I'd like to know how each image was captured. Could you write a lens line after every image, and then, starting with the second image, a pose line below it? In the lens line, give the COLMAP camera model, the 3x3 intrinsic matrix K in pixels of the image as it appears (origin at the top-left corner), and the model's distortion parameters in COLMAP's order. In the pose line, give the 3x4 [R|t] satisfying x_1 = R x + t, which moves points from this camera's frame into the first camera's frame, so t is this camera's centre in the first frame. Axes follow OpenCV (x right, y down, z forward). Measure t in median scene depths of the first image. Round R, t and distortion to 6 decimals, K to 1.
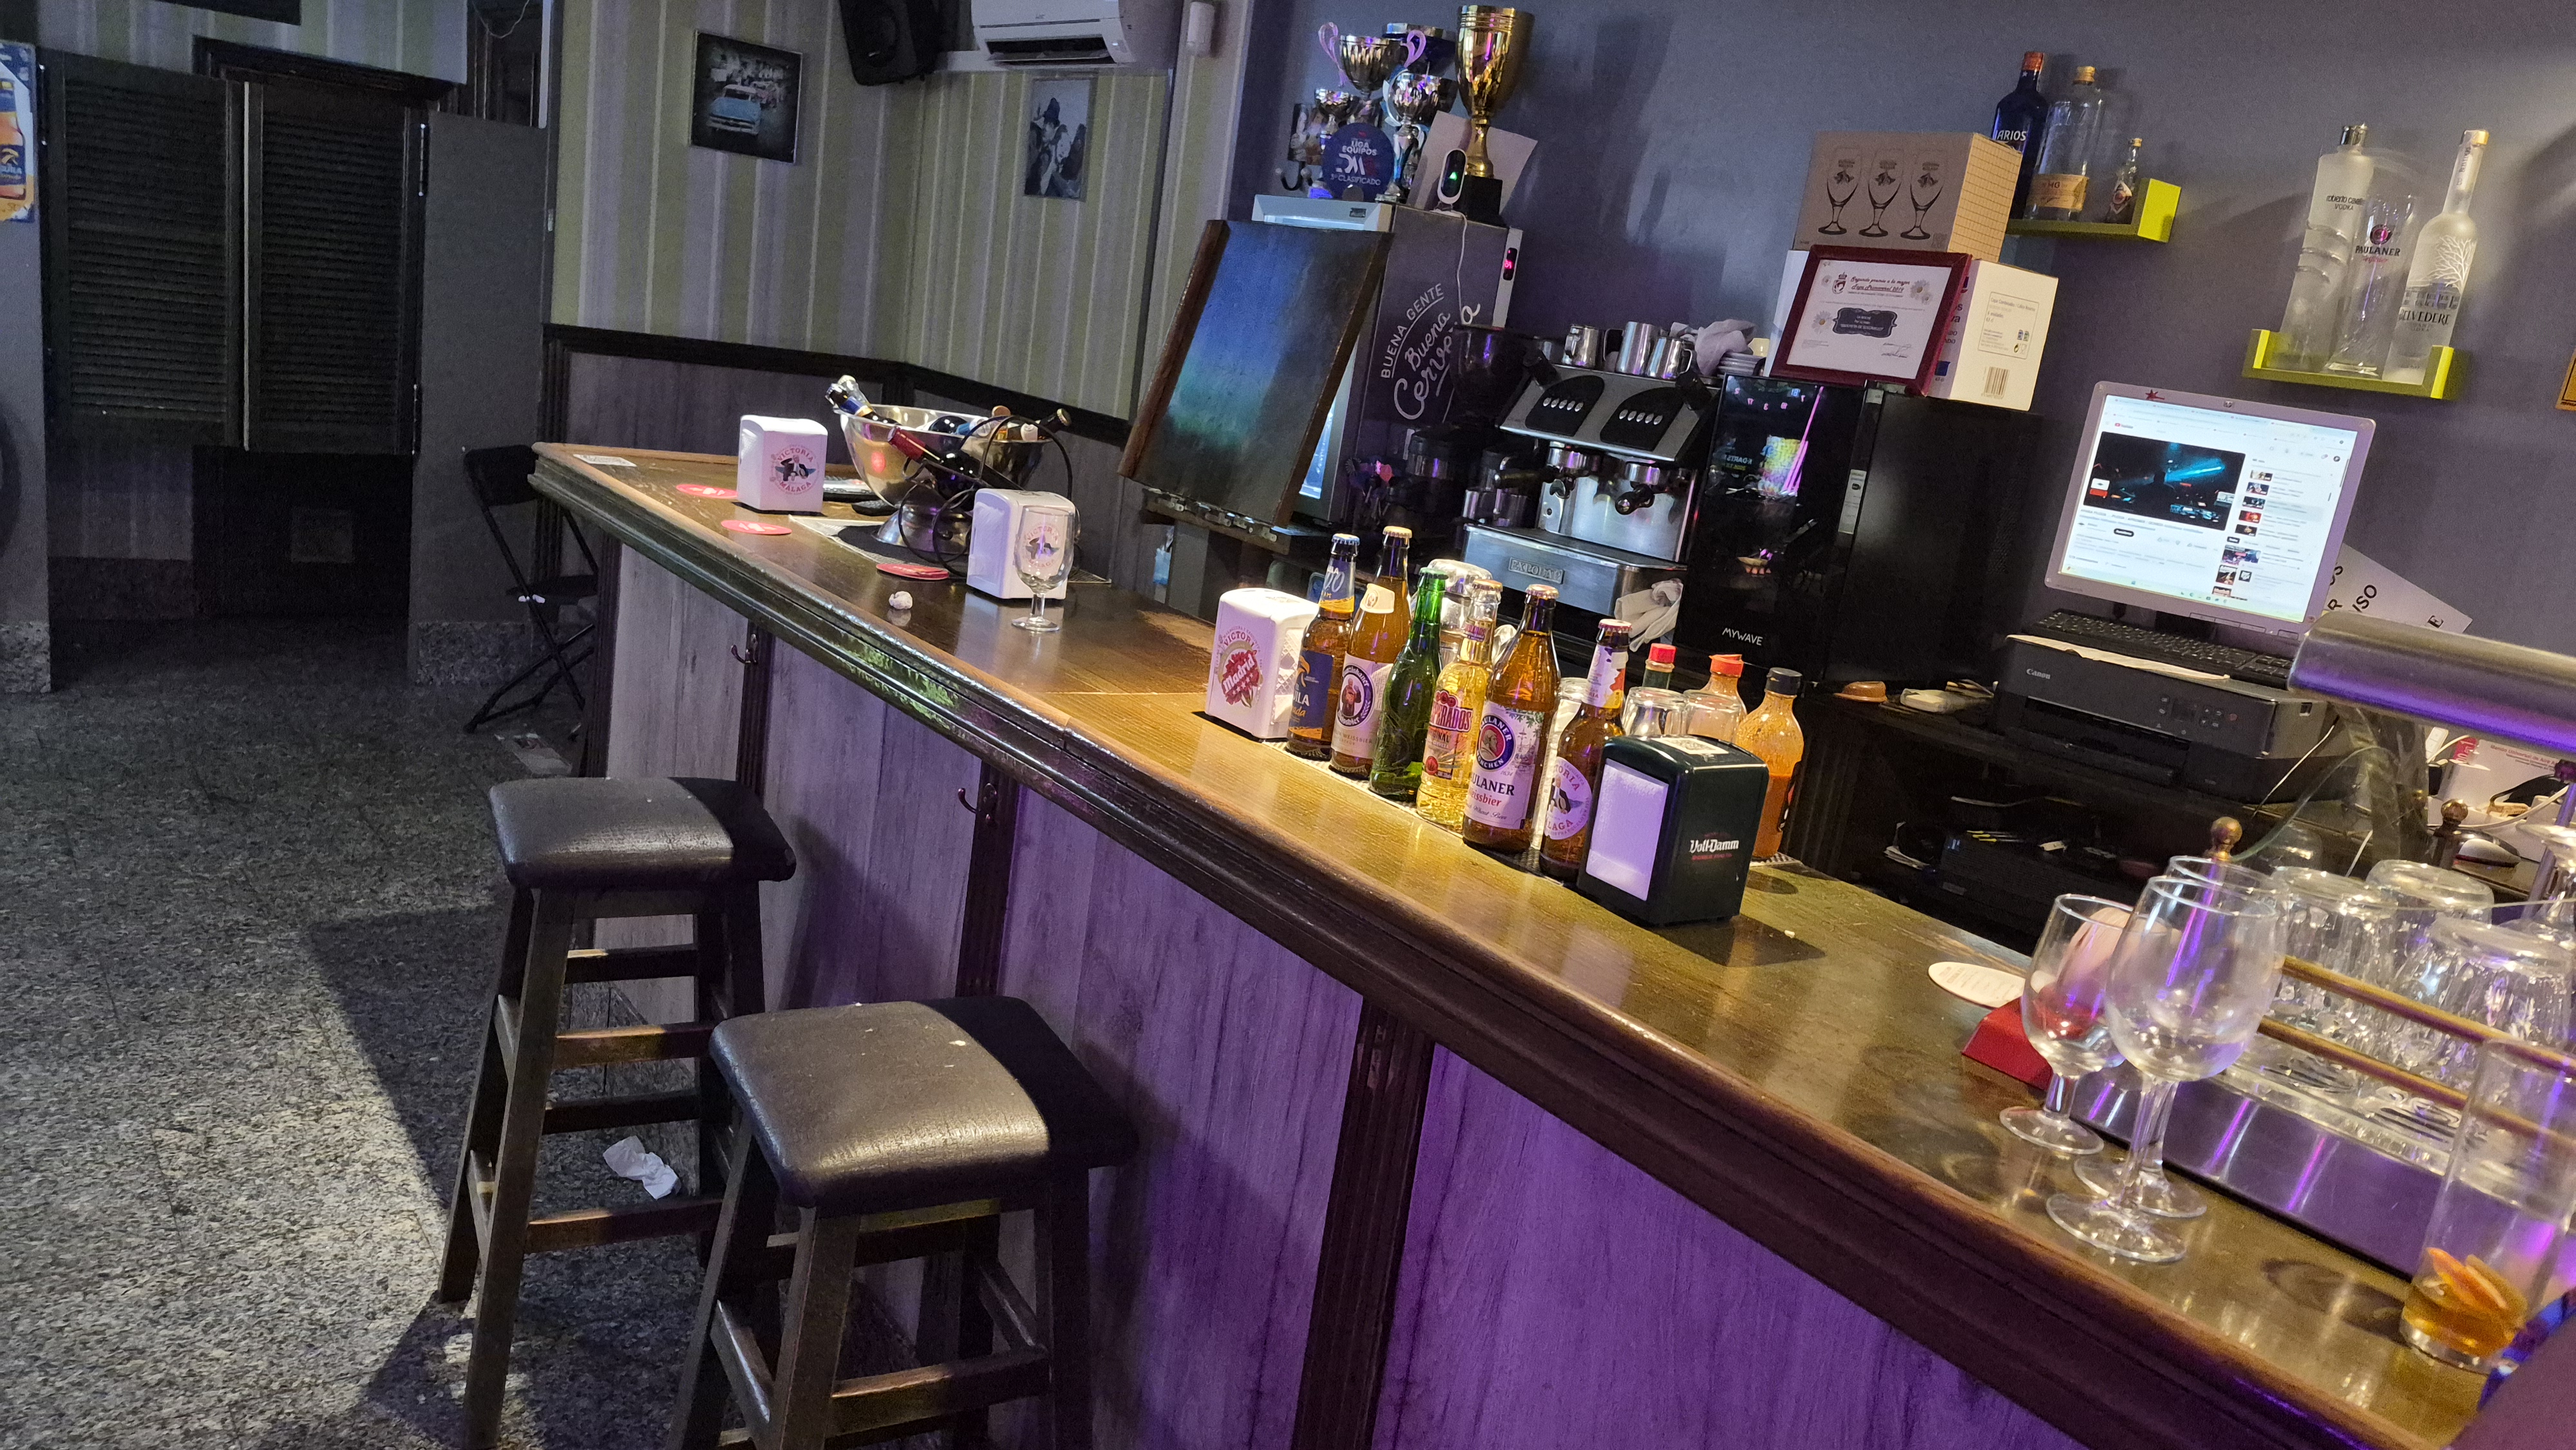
lens RADIAL K [[1818.4, 0, 1284.3], [0, 1818.4, 731.2], [0, 0, 1]] dist [0.013200, -0.006096]
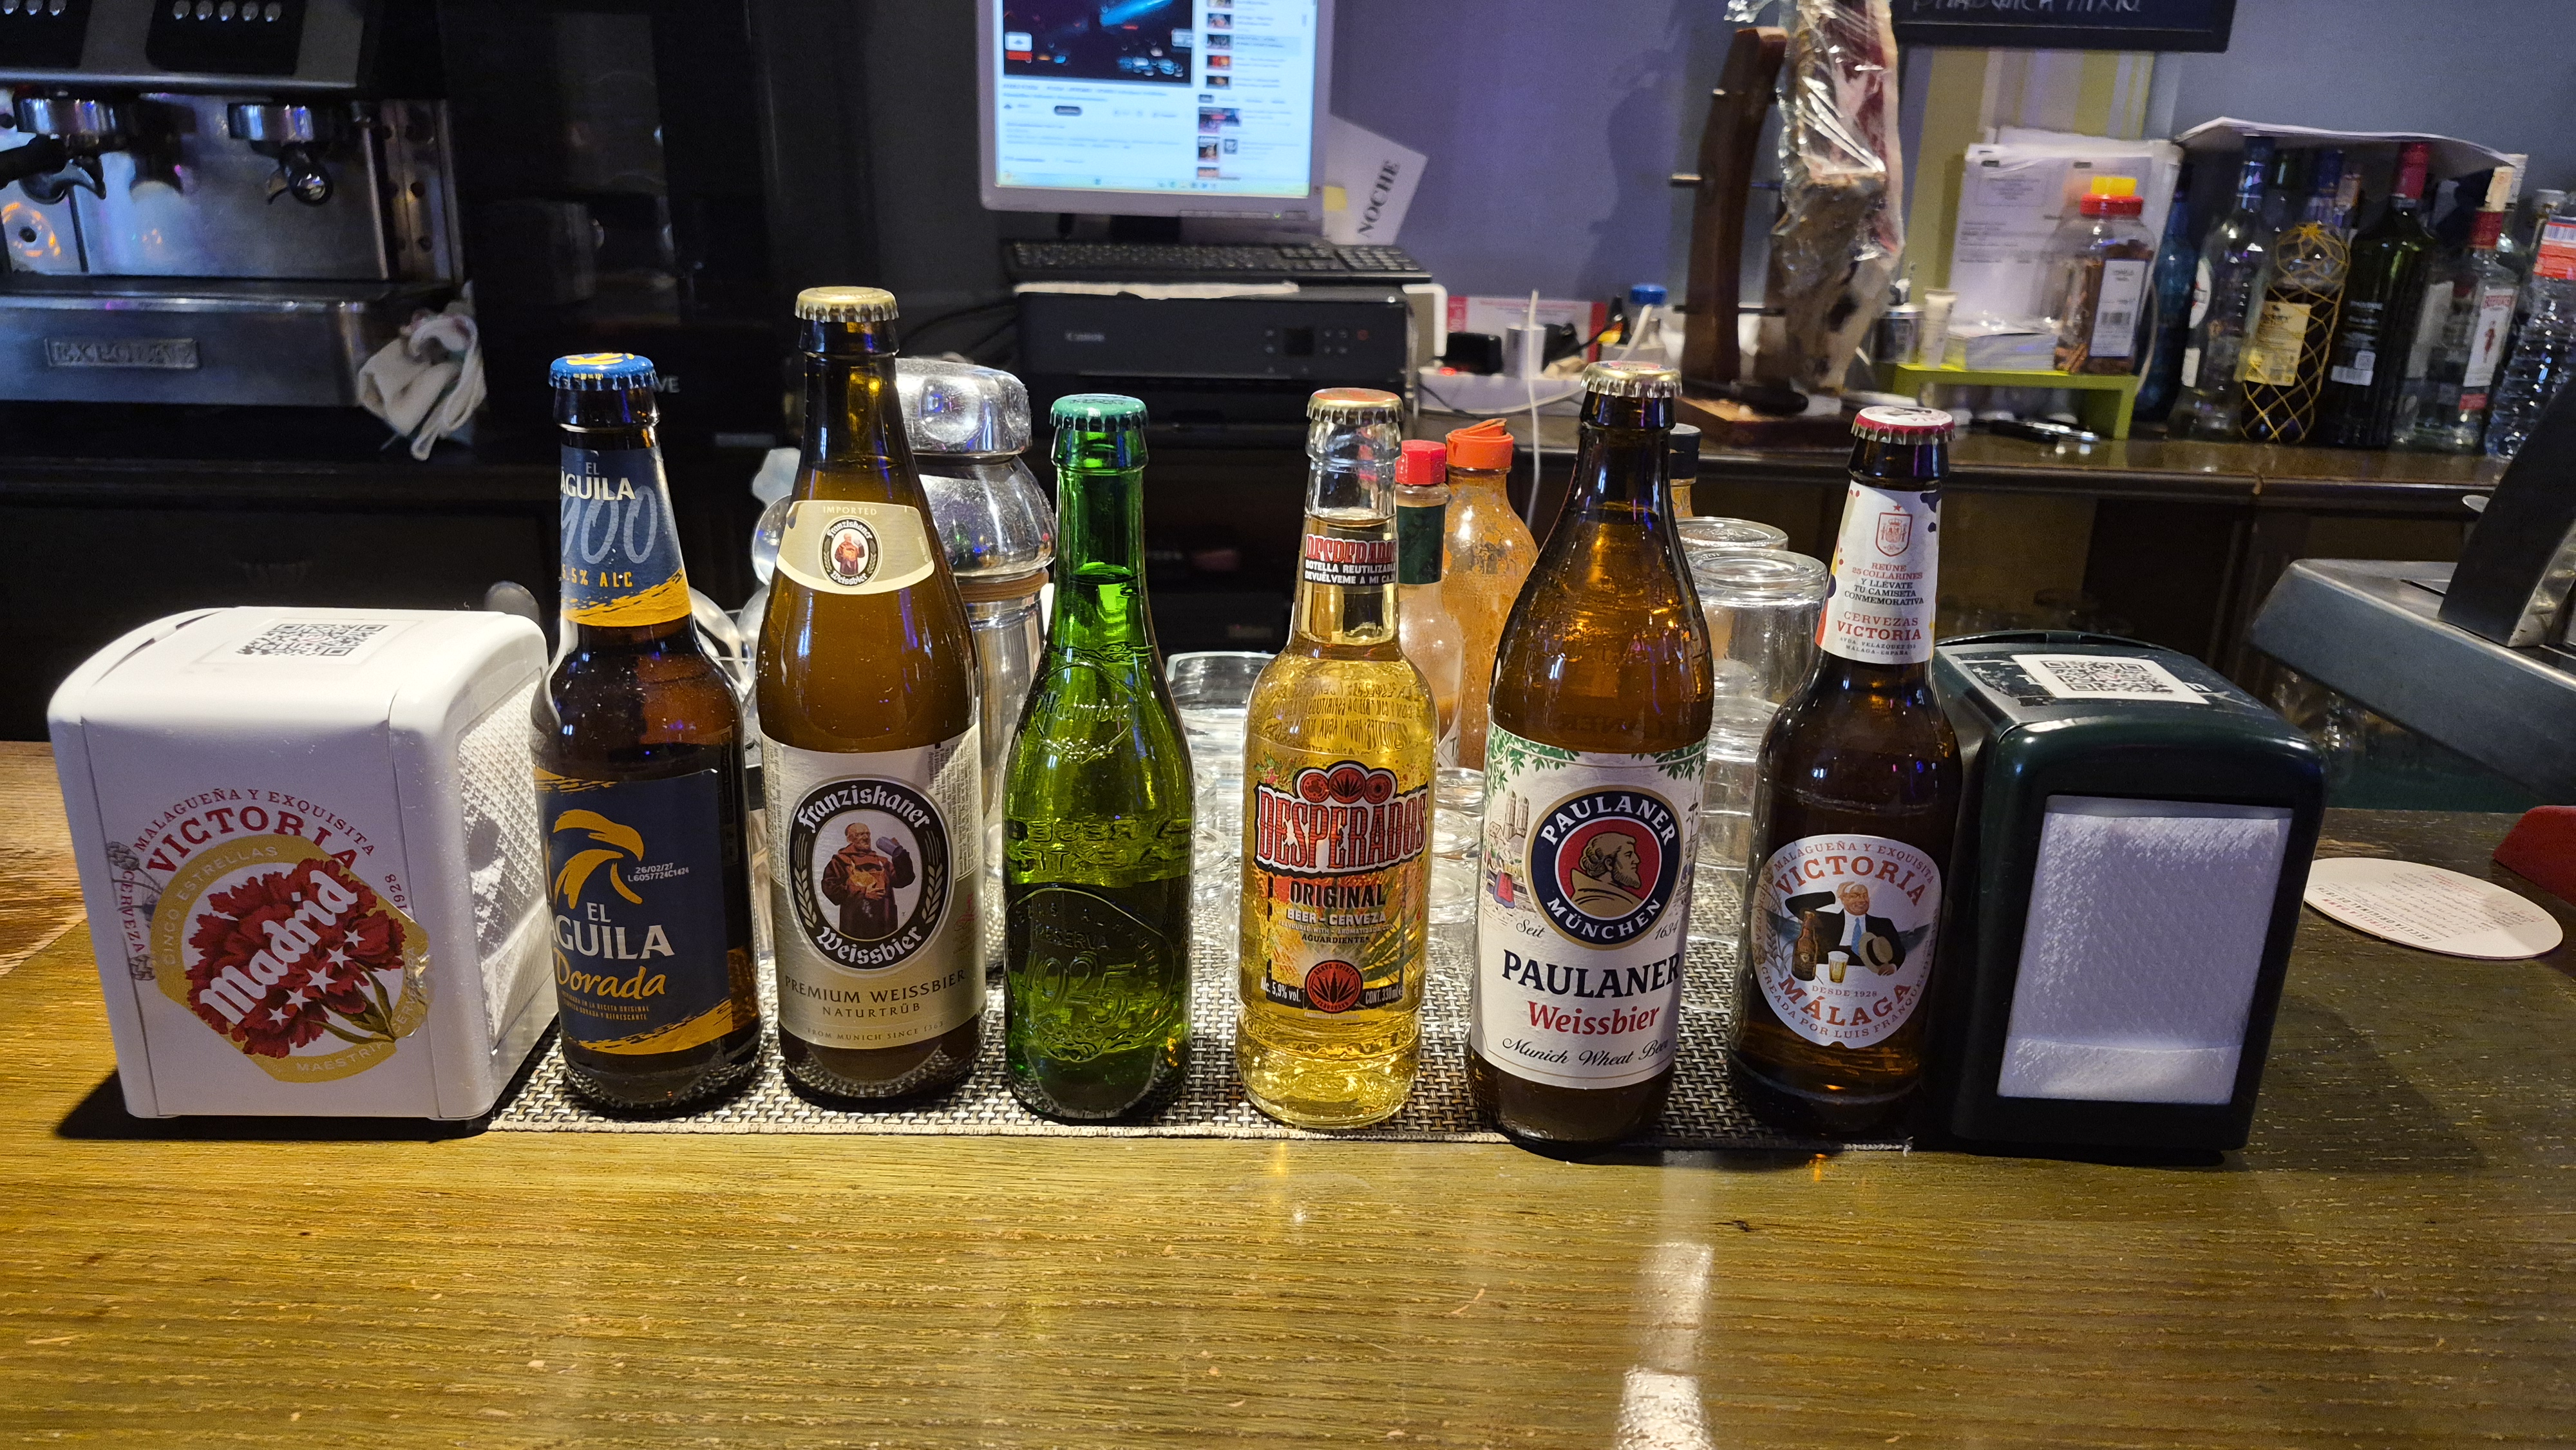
lens RADIAL K [[1818.4, 0, 1287.2], [0, 1818.4, 733.1], [0, 0, 1]] dist [0.013200, -0.006096]
pose [[0.565516, -0.379500, 0.732237, -0.094853], [0.232756, 0.925191, 0.299743, -0.080586], [-0.791212, 0.000923, 0.611542, 0.528038]]
